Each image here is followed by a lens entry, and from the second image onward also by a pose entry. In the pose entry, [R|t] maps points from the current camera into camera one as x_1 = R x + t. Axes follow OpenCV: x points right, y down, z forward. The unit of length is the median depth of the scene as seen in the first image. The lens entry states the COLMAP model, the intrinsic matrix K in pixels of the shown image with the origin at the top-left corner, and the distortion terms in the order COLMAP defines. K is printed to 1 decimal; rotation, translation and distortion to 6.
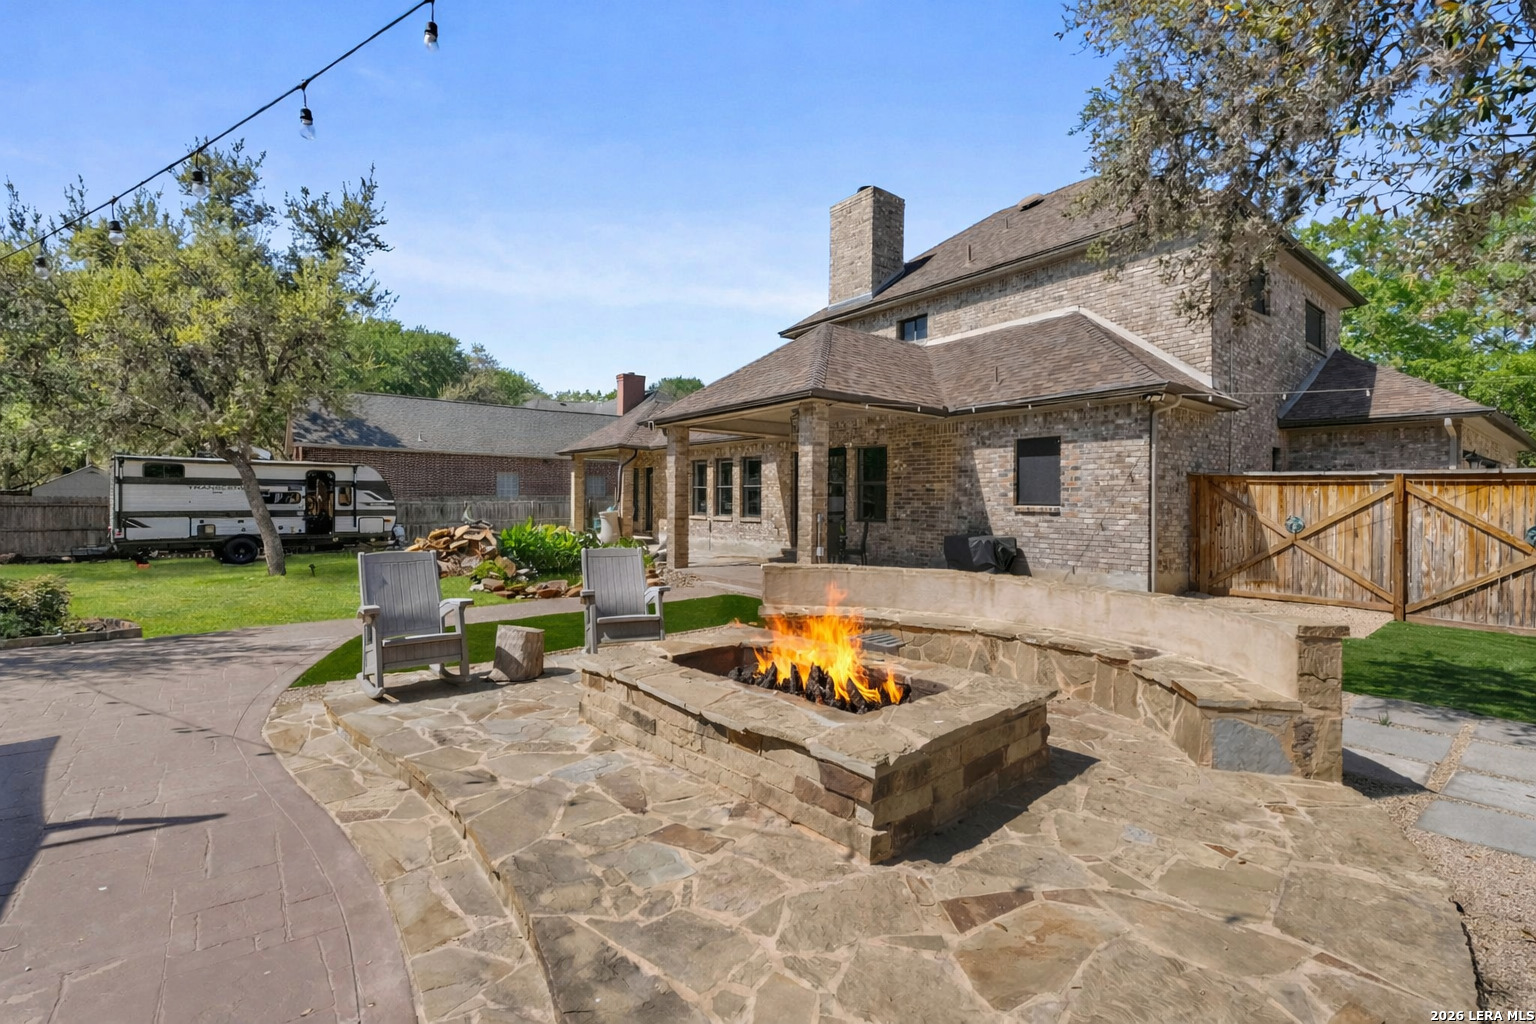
lens RADIAL K [[679.9, 0, 767.7], [0, 679.9, 500.8], [0, 0, 1]] dist [-0.003267, -0.000274]
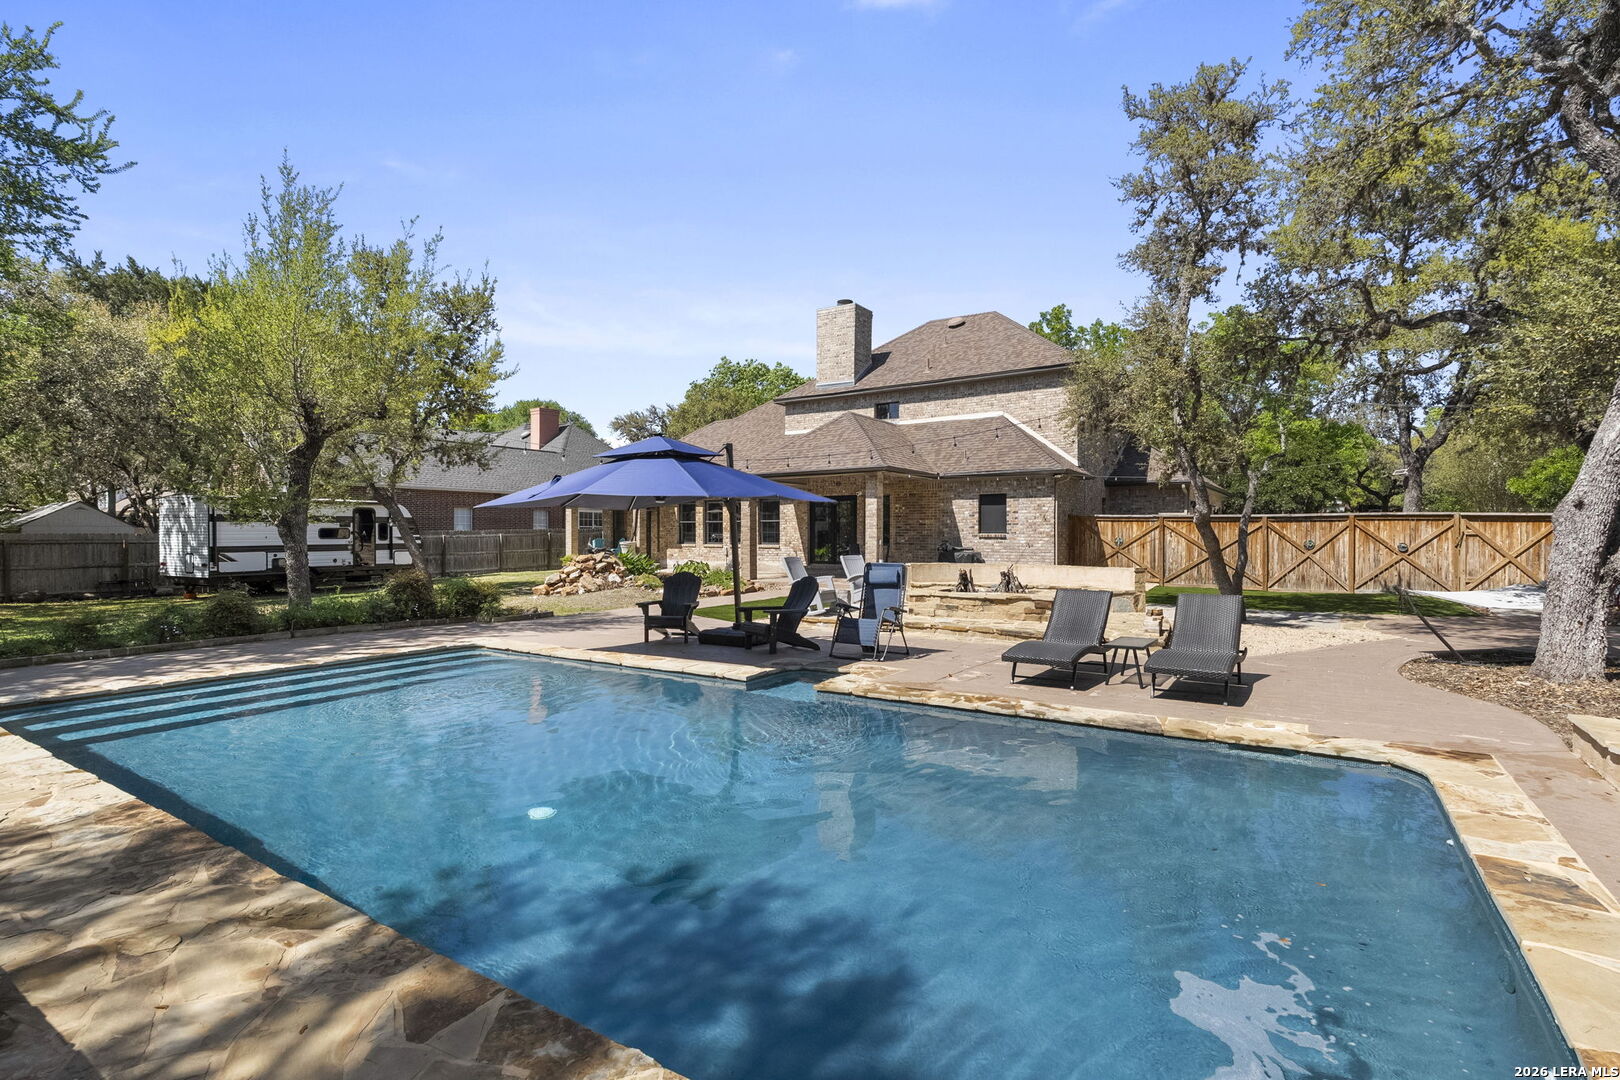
lens RADIAL K [[799.9, 0, 810.0], [0, 799.9, 540.0], [0, 0, 1]] dist [0.001519, -0.000177]
pose [[0.944418, -0.010901, 0.328566, -0.651235], [0.007837, 0.999913, 0.010647, -0.001369], [-0.328653, -0.007480, 0.944421, -0.703328]]
